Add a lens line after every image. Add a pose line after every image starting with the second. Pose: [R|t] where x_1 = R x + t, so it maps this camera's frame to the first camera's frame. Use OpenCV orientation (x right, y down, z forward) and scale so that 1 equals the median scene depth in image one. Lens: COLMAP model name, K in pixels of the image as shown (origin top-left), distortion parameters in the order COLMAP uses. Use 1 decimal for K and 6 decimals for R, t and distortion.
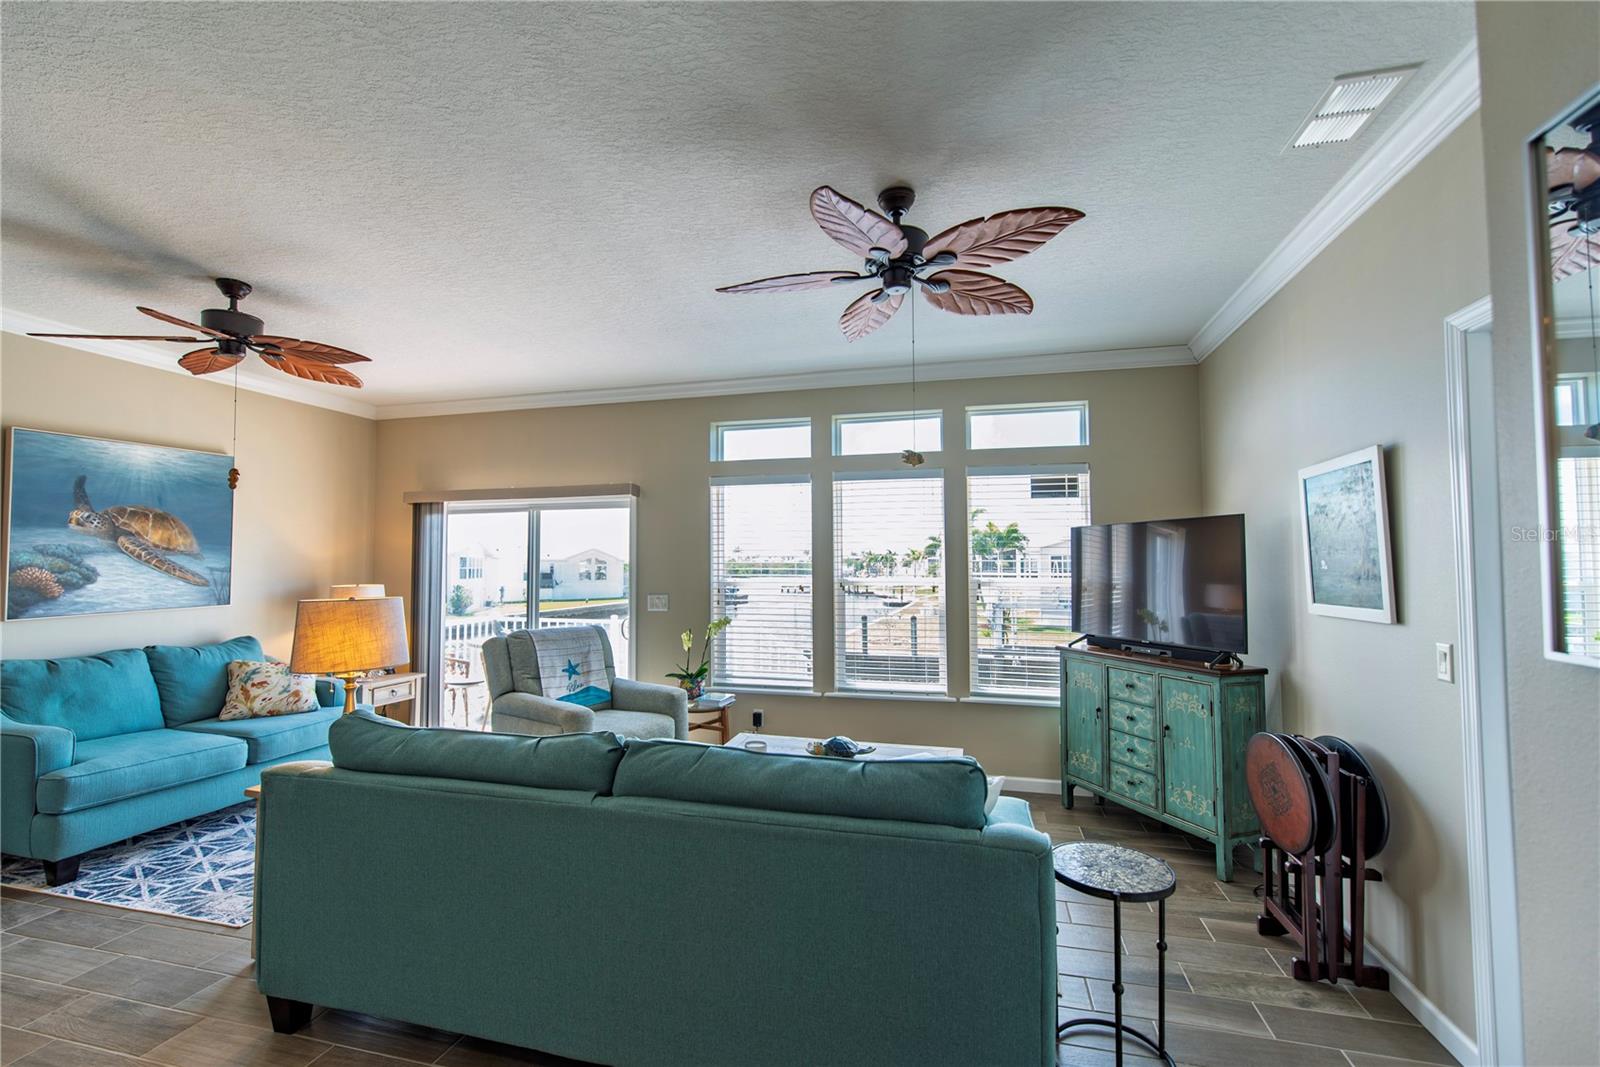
lens RADIAL K [[689.5, 0, 805.3], [0, 689.5, 537.5], [0, 0, 1]] dist [0.000044, 0.000301]
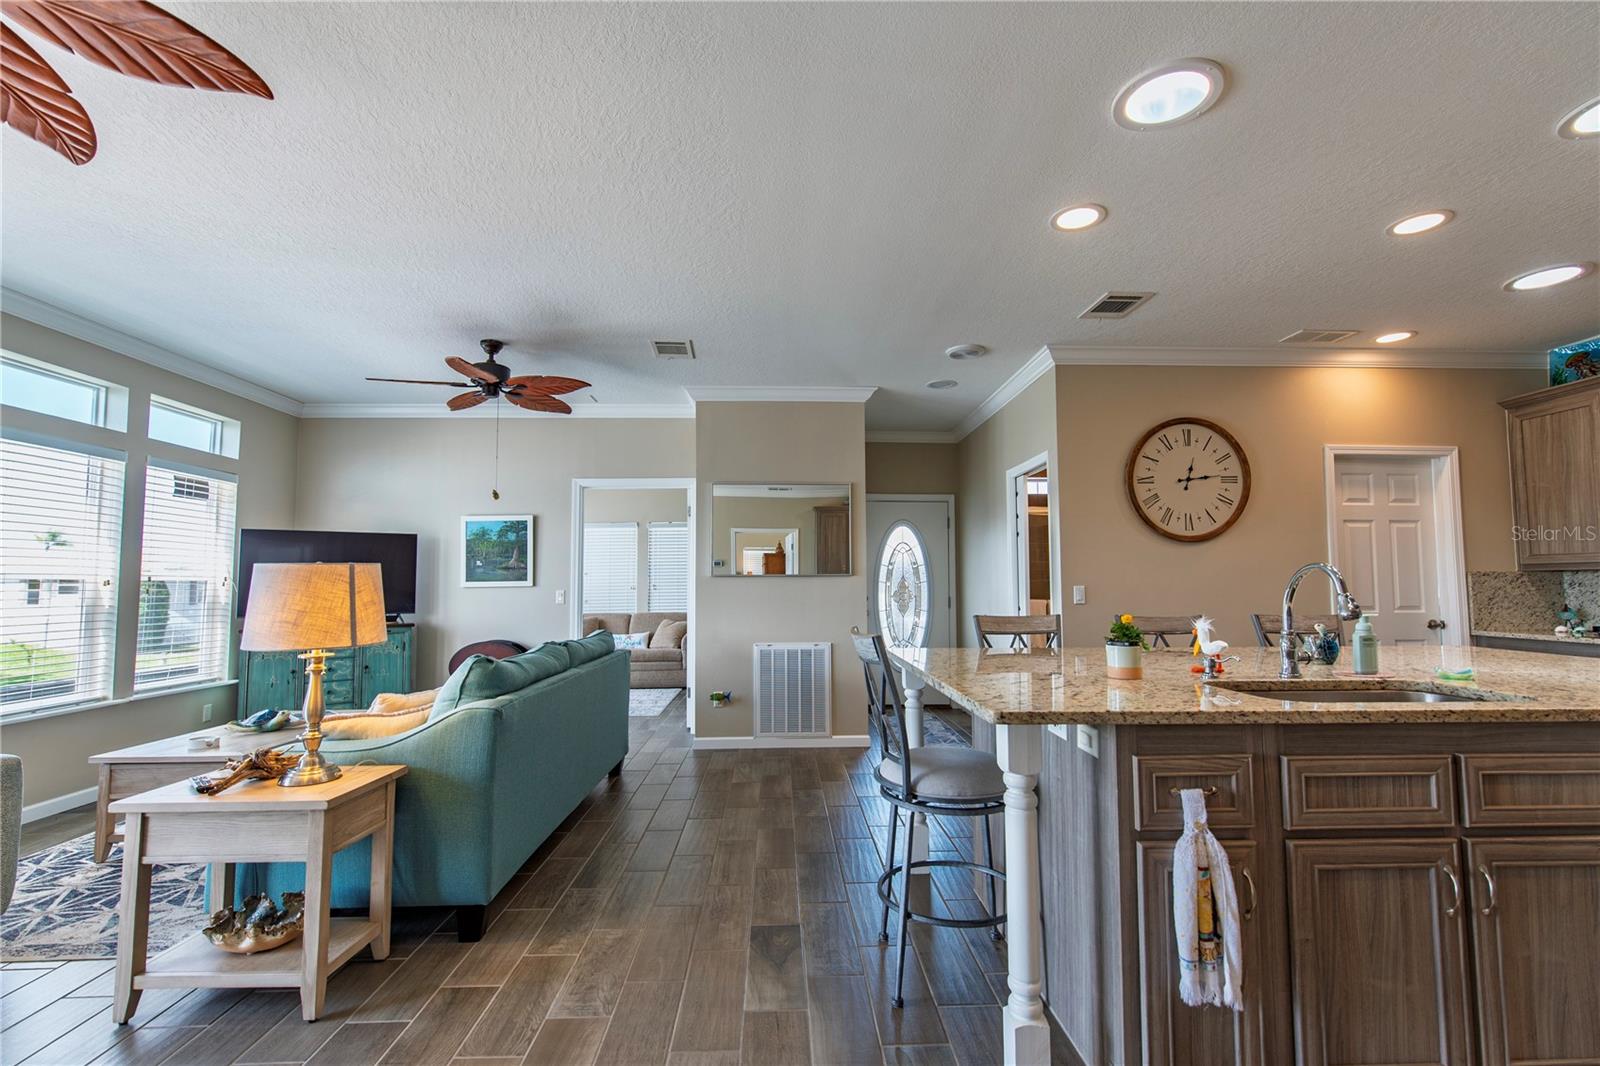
lens RADIAL K [[689.5, 0, 810.4], [0, 689.5, 535.0], [0, 0, 1]] dist [0.000044, 0.000301]
pose [[-0.295023, 0.071809, 0.952788, -1.156016], [-0.029756, 0.995998, -0.084279, 0.076382], [-0.955027, -0.053215, -0.291705, 0.477372]]
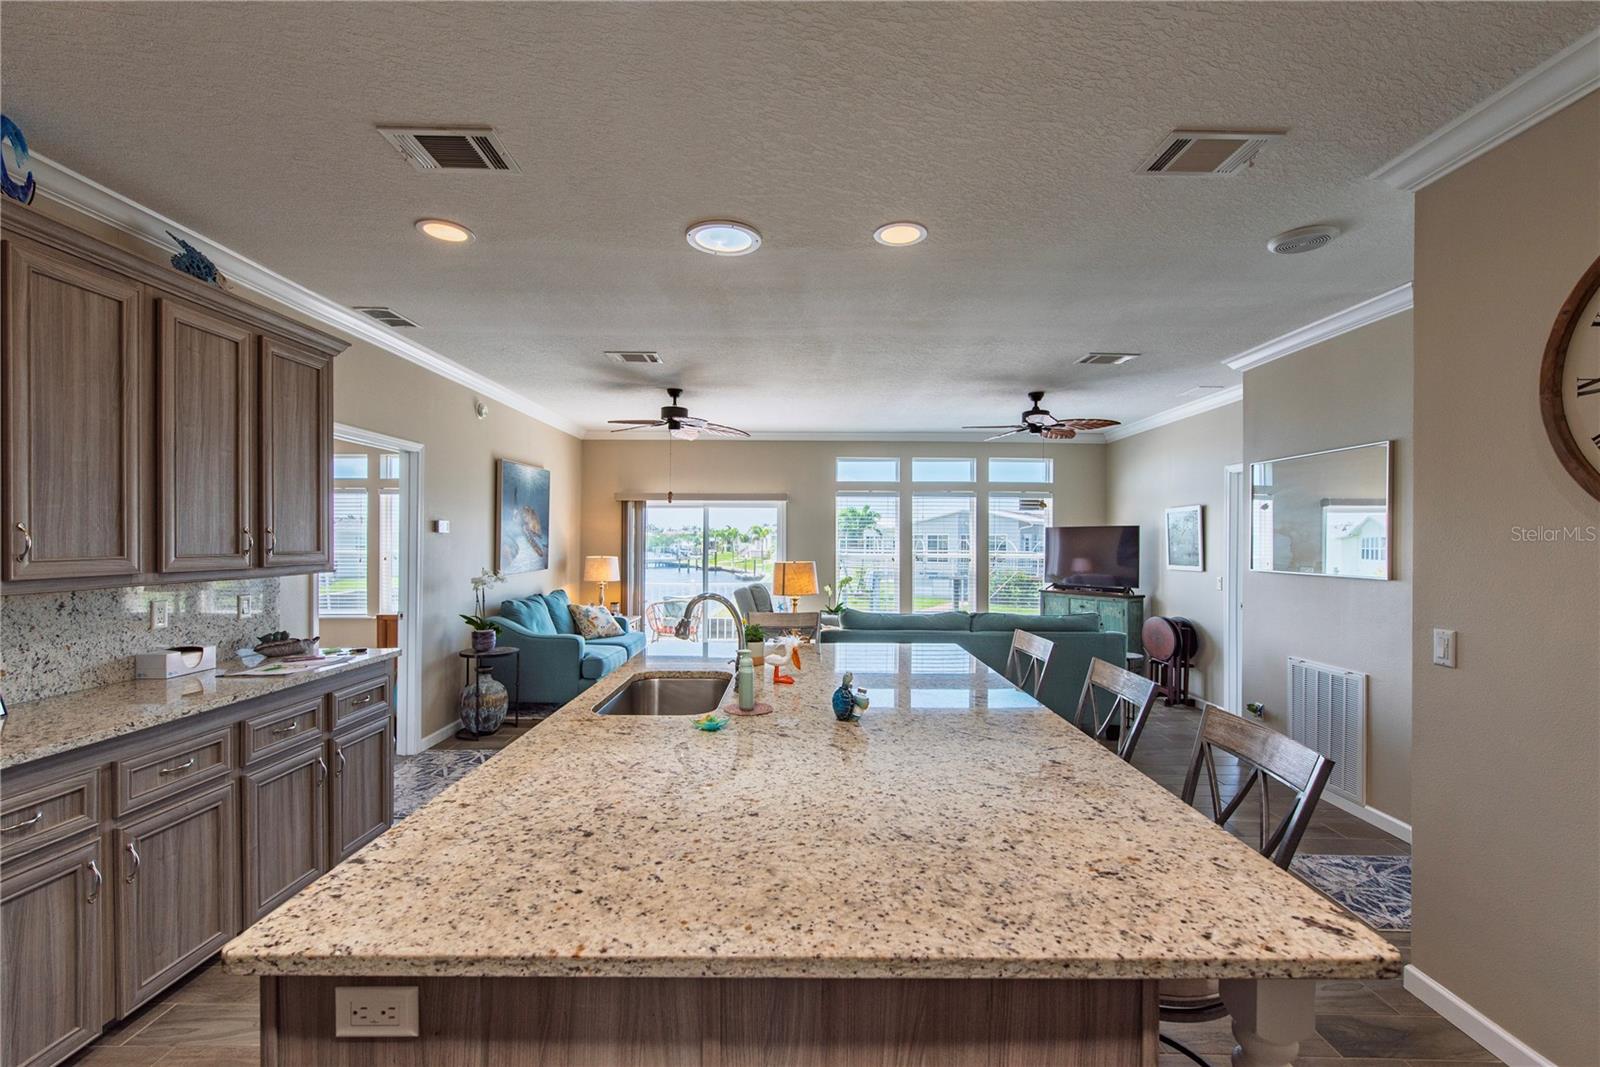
lens RADIAL K [[689.5, 0, 806.4], [0, 689.5, 537.5], [0, 0, 1]] dist [0.000044, 0.000301]
pose [[0.967008, 0.011811, 0.254474, -0.825789], [-0.020451, 0.999300, 0.031331, -0.036605], [-0.253925, -0.035502, 0.966572, -0.749465]]
